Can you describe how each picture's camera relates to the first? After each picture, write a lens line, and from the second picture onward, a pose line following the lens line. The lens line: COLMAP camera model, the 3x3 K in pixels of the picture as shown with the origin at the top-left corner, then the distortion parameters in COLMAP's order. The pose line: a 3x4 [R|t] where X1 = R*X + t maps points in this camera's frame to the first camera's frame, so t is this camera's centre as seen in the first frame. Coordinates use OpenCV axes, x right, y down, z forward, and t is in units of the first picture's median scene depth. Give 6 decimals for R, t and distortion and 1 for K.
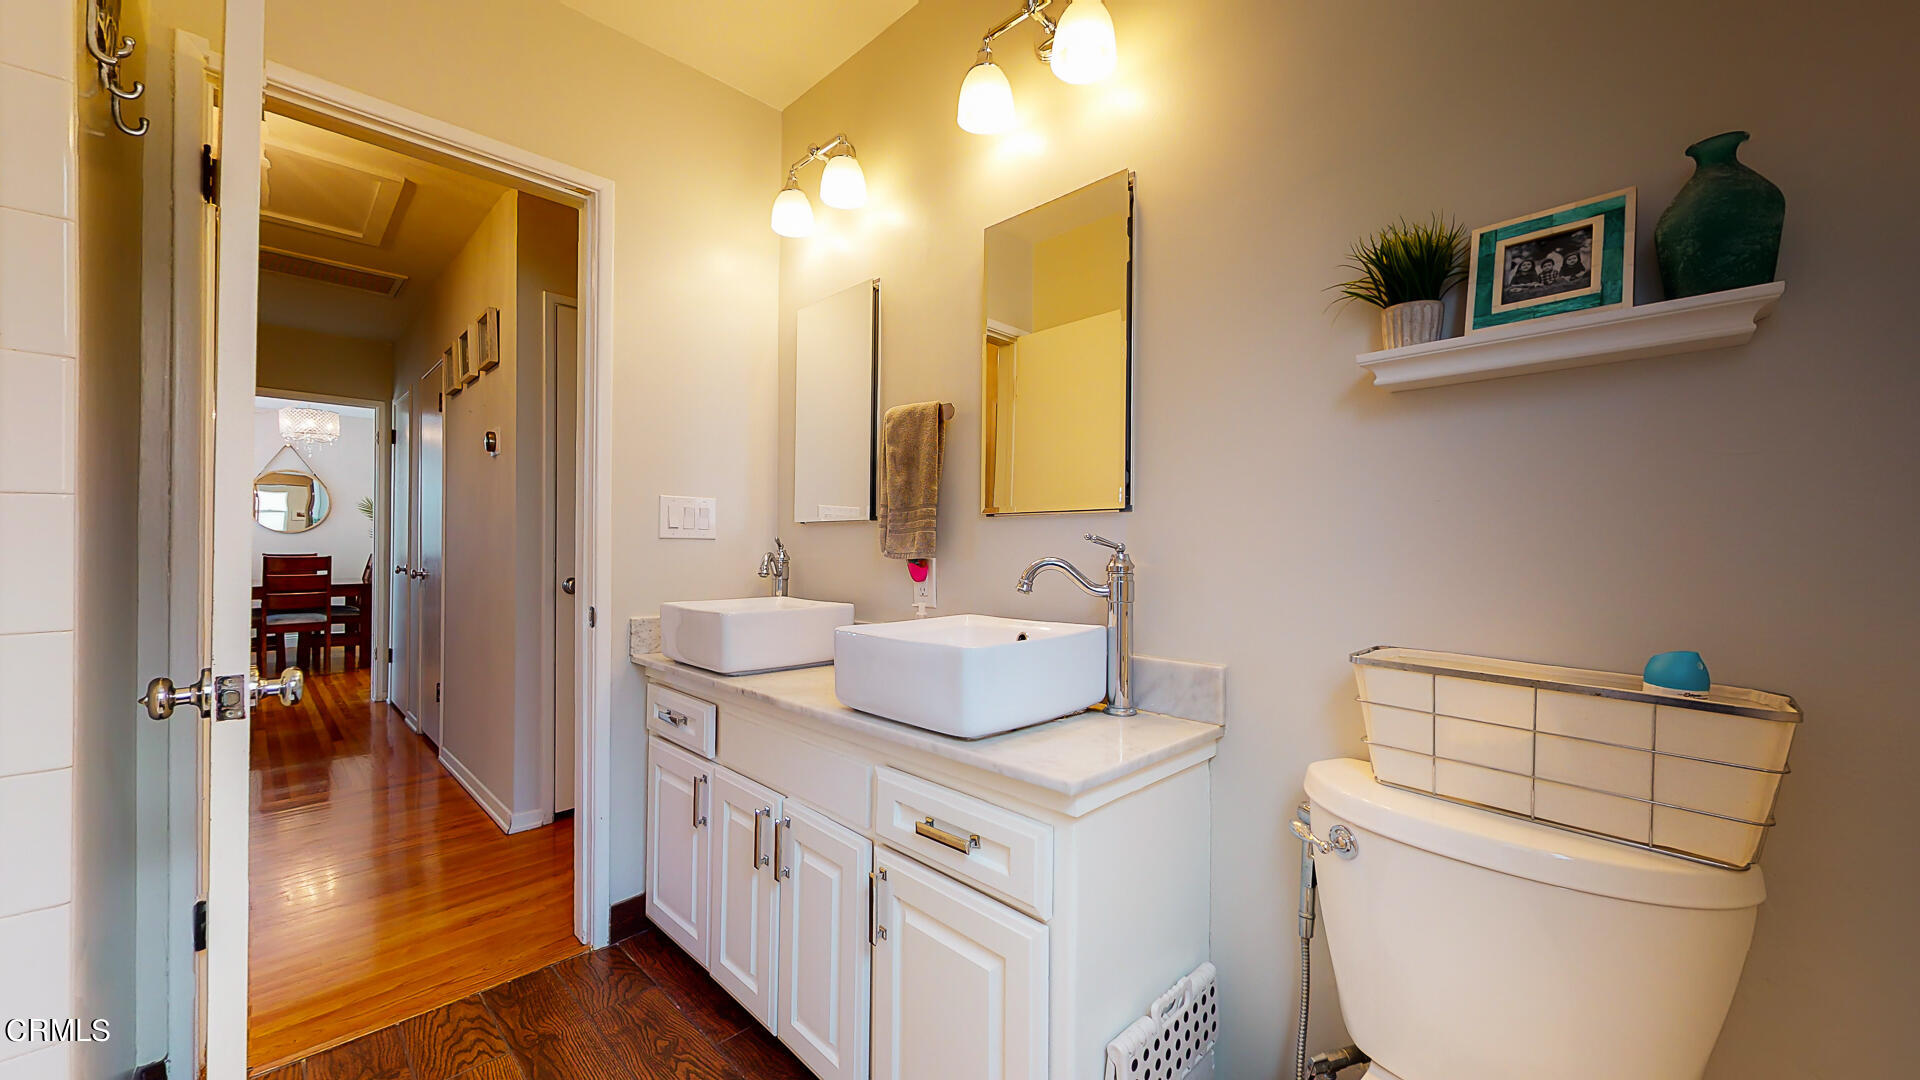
lens RADIAL K [[701.7, 0, 961.2], [0, 701.7, 542.7], [0, 0, 1]] dist [-0.001226, 0.000091]
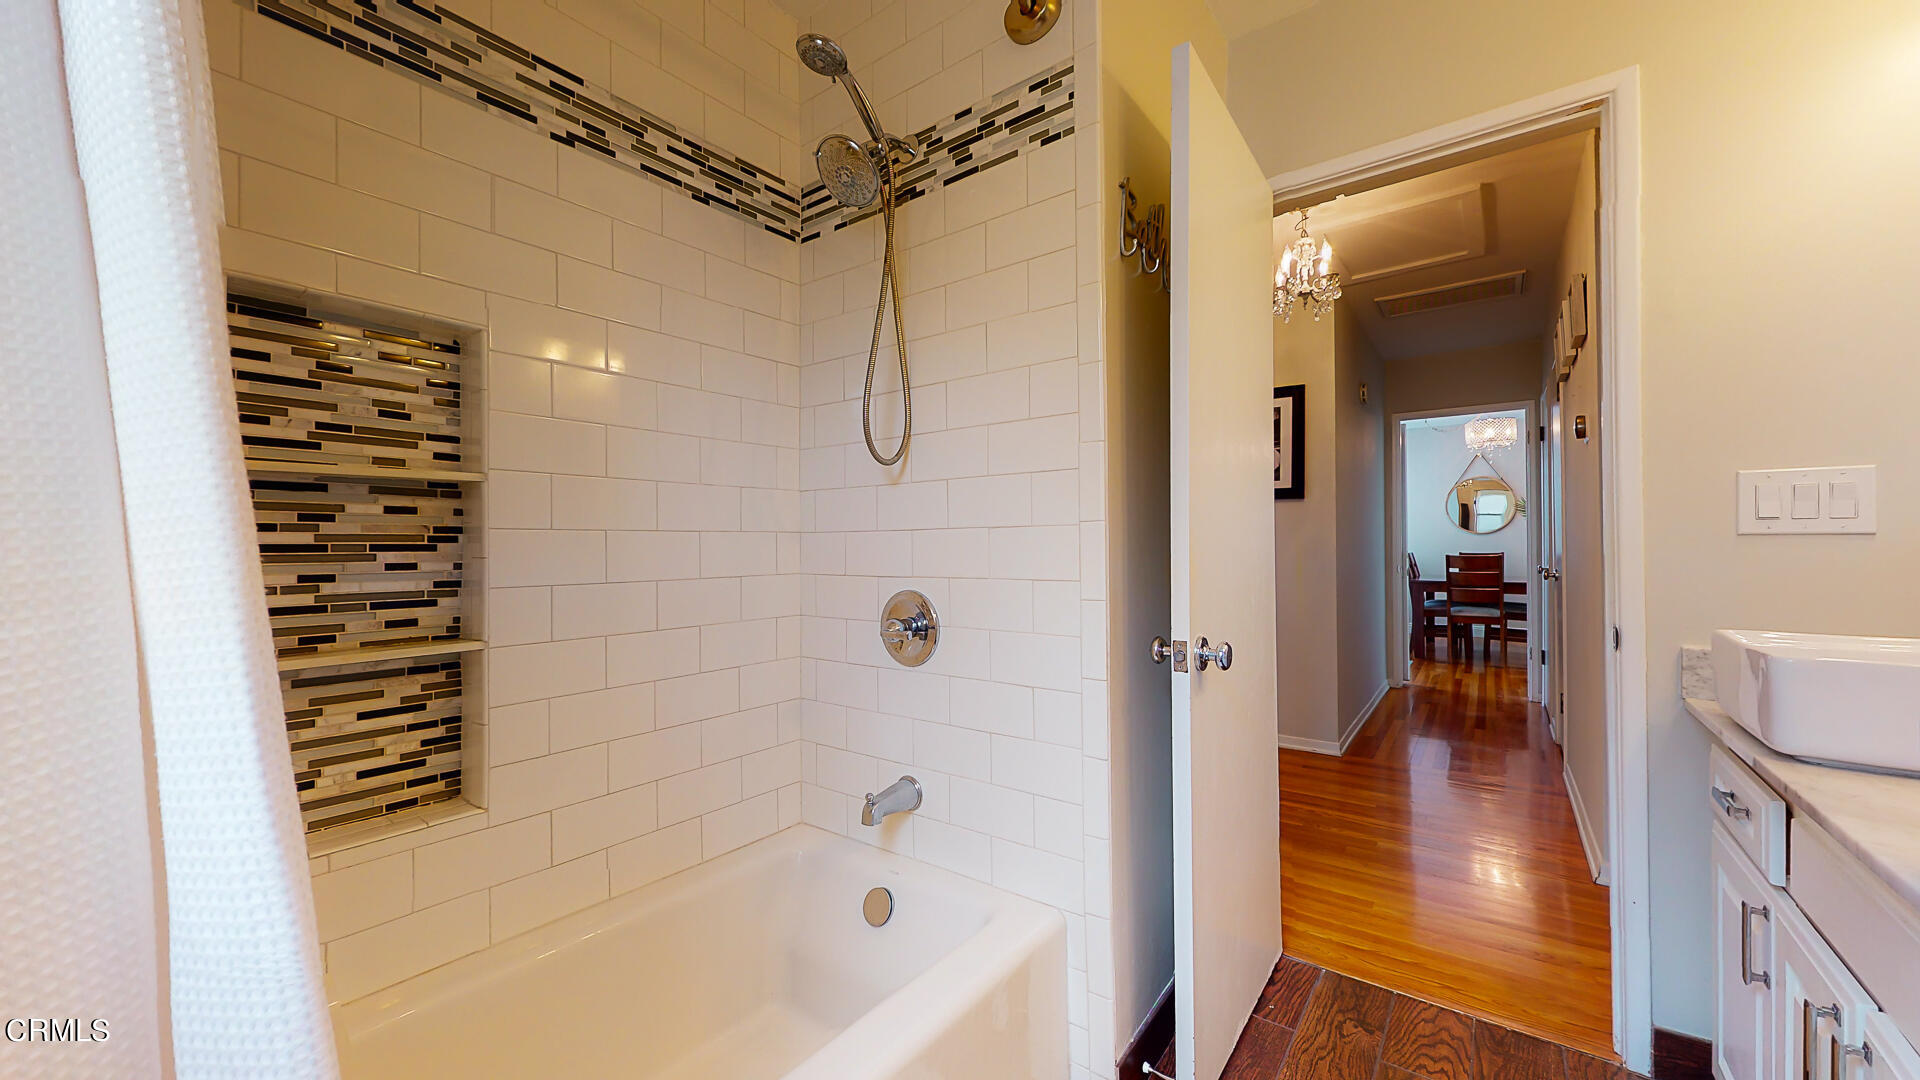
lens RADIAL K [[701.7, 0, 955.0], [0, 701.7, 538.6], [0, 0, 1]] dist [-0.001226, 0.000091]
pose [[0.116787, -0.014933, -0.993045, 0.153082], [0.011512, 0.999840, -0.013681, -0.002056], [0.993090, -0.009834, 0.116940, 0.164958]]
